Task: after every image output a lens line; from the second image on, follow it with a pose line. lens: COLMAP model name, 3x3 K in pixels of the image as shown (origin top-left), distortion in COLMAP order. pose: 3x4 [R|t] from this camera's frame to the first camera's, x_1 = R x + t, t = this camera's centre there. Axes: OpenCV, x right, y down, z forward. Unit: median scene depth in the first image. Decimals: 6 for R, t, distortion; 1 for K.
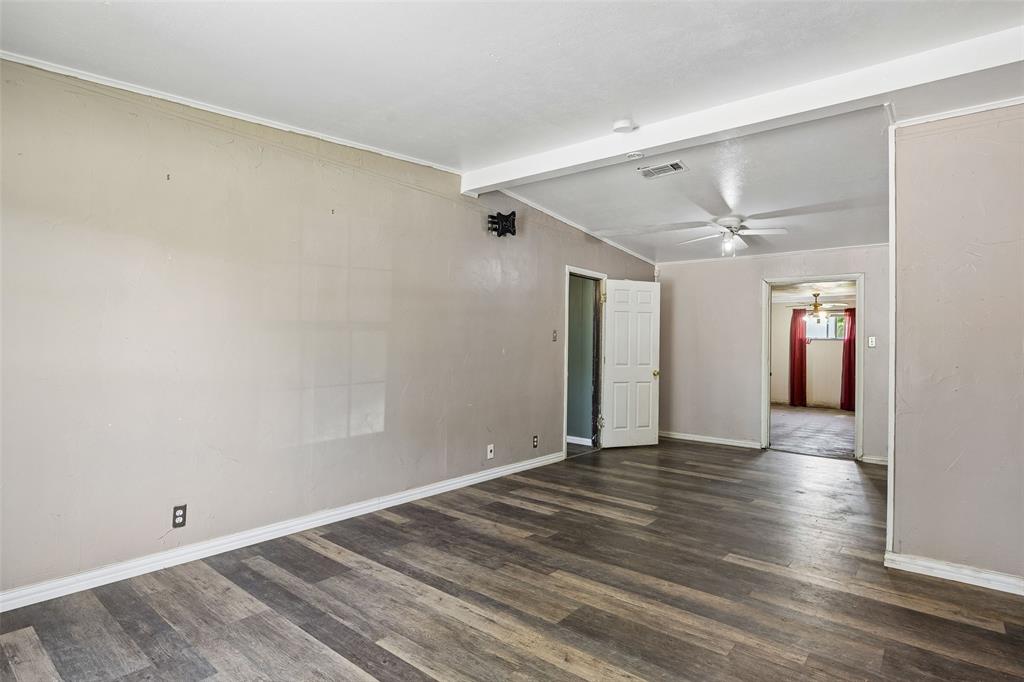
lens RADIAL K [[543.4, 0, 503.2], [0, 543.4, 340.0], [0, 0, 1]] dist [-0.002317, -0.002600]
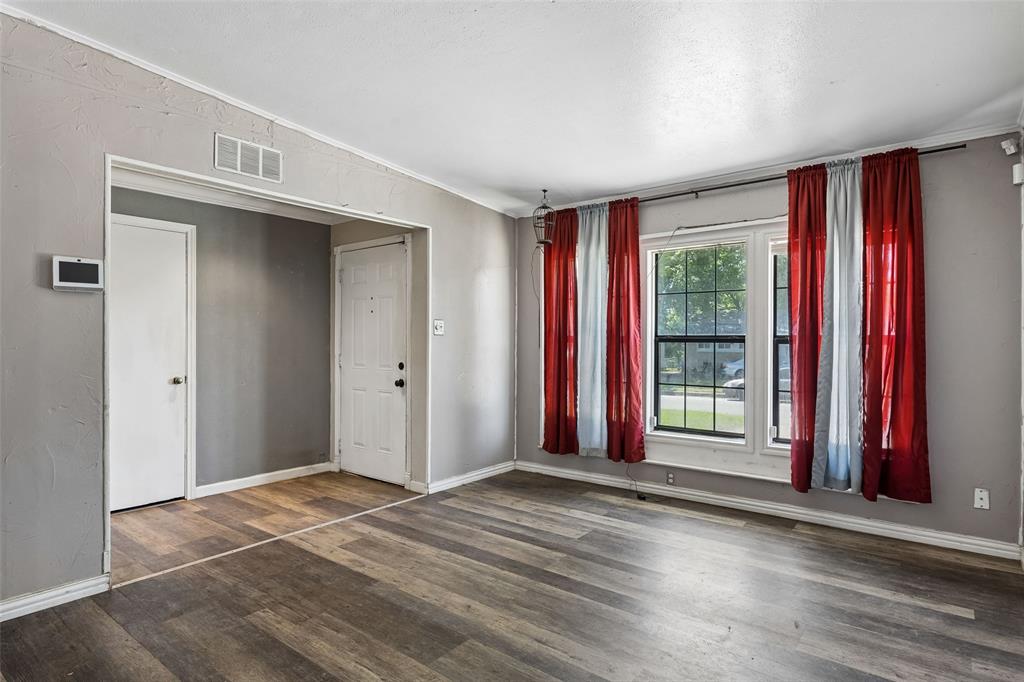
lens RADIAL K [[543.4, 0, 509.4], [0, 543.4, 341.4], [0, 0, 1]] dist [-0.002317, -0.002600]
pose [[-0.999272, -0.021435, -0.031558, 0.054899], [-0.021410, 0.999770, -0.001112, 0.009067], [0.031574, -0.000436, -0.999501, 1.520370]]
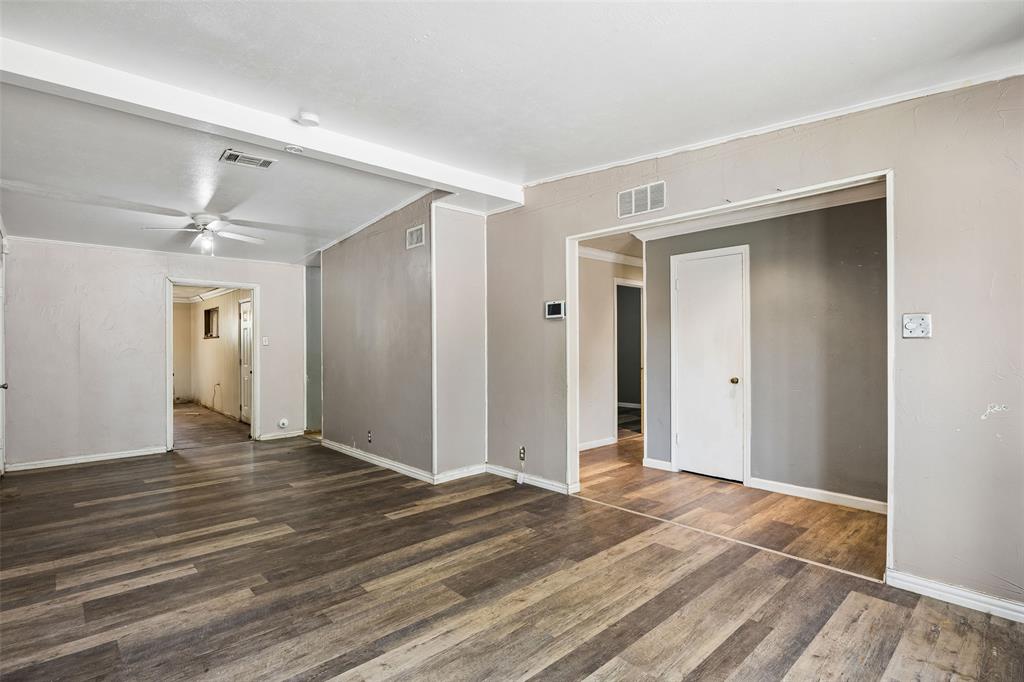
lens RADIAL K [[501.3, 0, 502.3], [0, 501.3, 343.7], [0, 0, 1]] dist [-0.014286, 0.002295]
pose [[0.134440, -0.015660, 0.990798, -0.703120], [0.003828, 0.999876, 0.015284, -0.010326], [-0.990914, 0.001738, 0.134483, 0.620681]]
